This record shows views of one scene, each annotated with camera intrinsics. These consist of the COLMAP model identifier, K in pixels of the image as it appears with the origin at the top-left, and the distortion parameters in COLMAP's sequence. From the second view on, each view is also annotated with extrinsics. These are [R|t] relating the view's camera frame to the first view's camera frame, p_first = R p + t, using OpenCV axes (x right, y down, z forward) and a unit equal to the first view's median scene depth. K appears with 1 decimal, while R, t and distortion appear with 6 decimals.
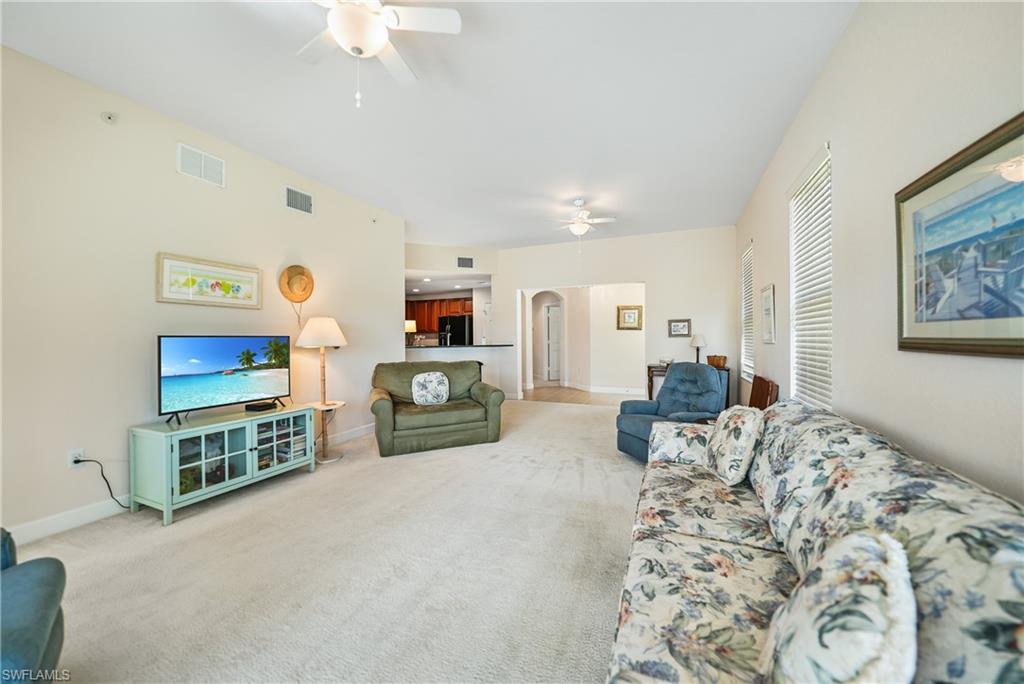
lens RADIAL K [[356.0, 0, 509.0], [0, 356.0, 338.8], [0, 0, 1]] dist [-0.030044, 0.006808]
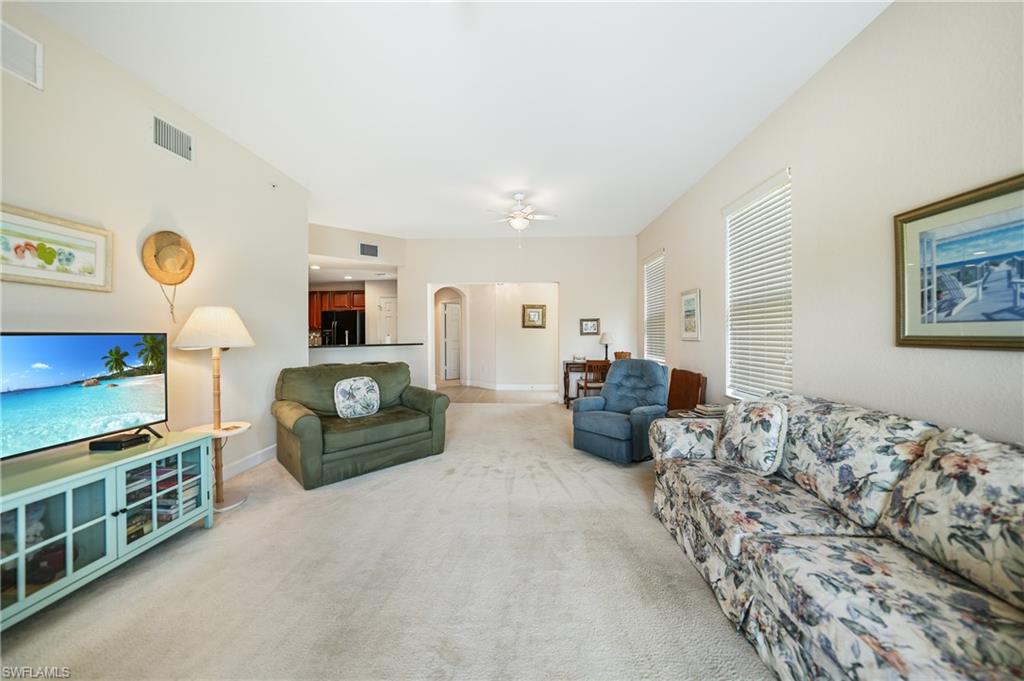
lens RADIAL K [[356.0, 0, 509.0], [0, 356.0, 337.3], [0, 0, 1]] dist [-0.030044, 0.006808]
pose [[0.938983, -0.001414, 0.343961, -0.226963], [0.000947, 0.999998, 0.001526, -0.000579], [-0.343963, -0.001108, 0.938983, 0.138703]]
